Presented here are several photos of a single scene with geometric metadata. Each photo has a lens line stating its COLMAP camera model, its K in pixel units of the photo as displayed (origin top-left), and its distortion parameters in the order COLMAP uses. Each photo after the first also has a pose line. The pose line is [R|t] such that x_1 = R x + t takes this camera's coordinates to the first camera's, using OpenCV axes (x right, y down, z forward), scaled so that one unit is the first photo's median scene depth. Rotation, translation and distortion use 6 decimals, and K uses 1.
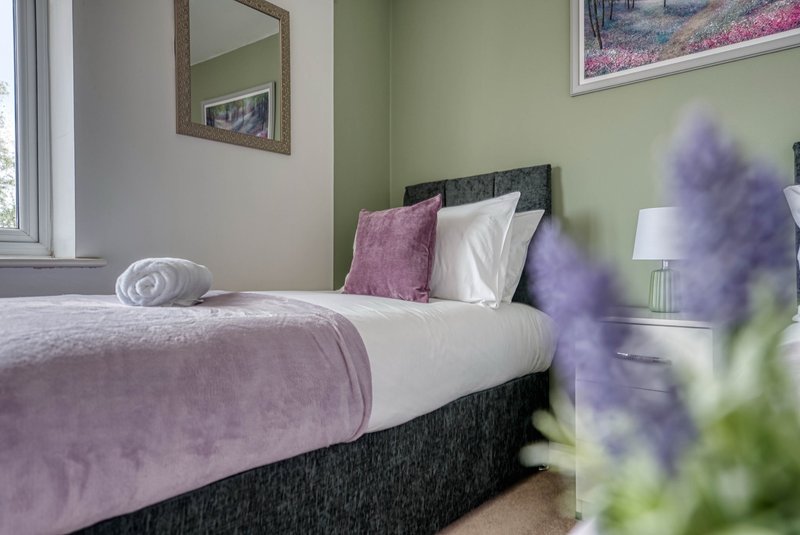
lens RADIAL K [[520.4, 0, 398.8], [0, 520.4, 265.7], [0, 0, 1]] dist [0.030333, -0.007152]
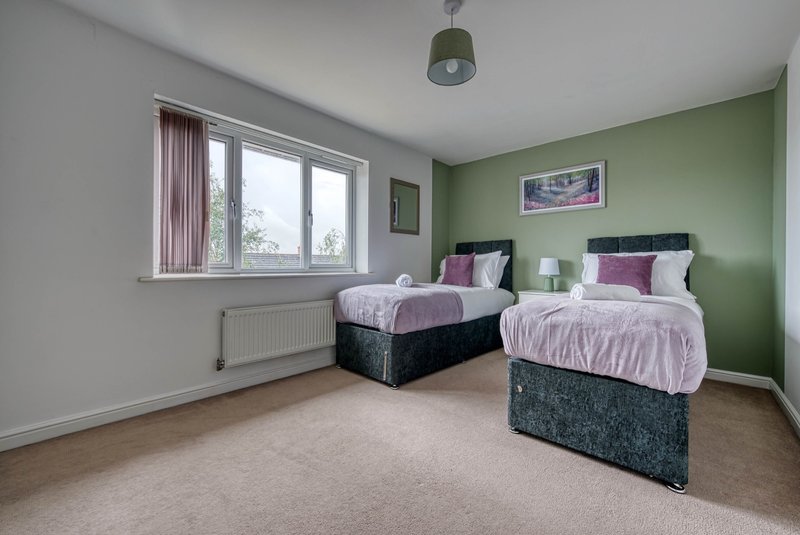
lens RADIAL K [[324.1, 0, 402.3], [0, 324.1, 266.8], [0, 0, 1]] dist [-0.013635, 0.003843]
pose [[0.998642, 0.008601, -0.051376, -0.257247], [-0.008317, 0.999949, 0.005736, -0.060564], [0.051423, -0.005301, 0.998663, -0.948242]]
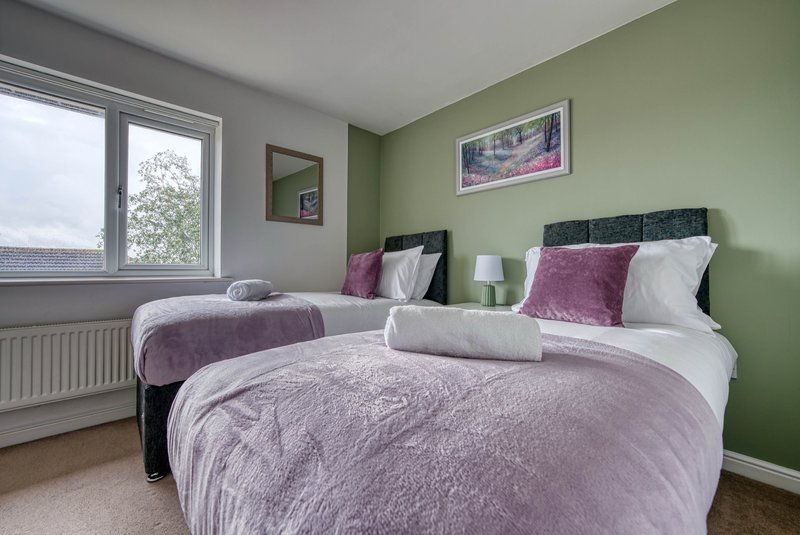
lens RADIAL K [[322.2, 0, 401.2], [0, 322.2, 267.1], [0, 0, 1]] dist [-0.019134, 0.005571]
pose [[0.992028, 0.007994, -0.125766, 0.326658], [-0.008433, 0.999960, -0.002962, -0.056668], [0.125737, 0.003999, 0.992056, -0.285248]]
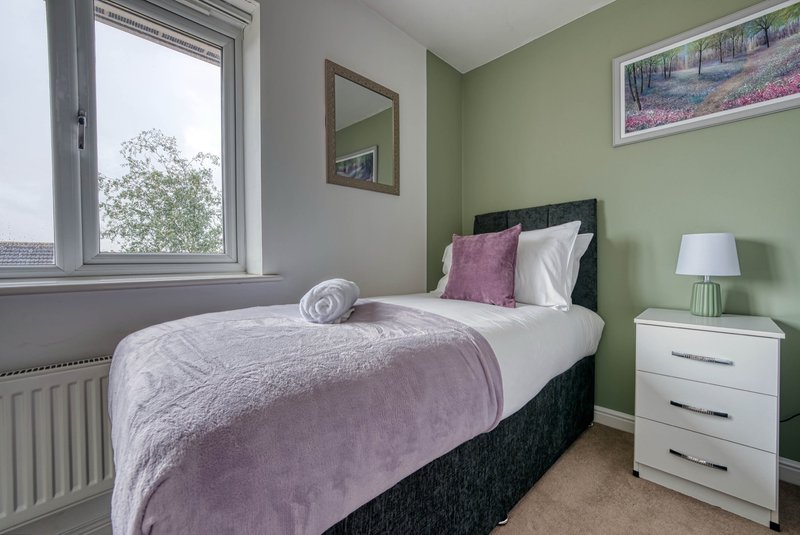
lens RADIAL K [[322.2, 0, 401.5], [0, 322.2, 267.0], [0, 0, 1]] dist [-0.019134, 0.005571]
pose [[0.995083, -0.000620, -0.099044, -0.144201], [0.002900, 0.999734, 0.022880, -0.048846], [0.099004, -0.023055, 0.994820, 0.165546]]
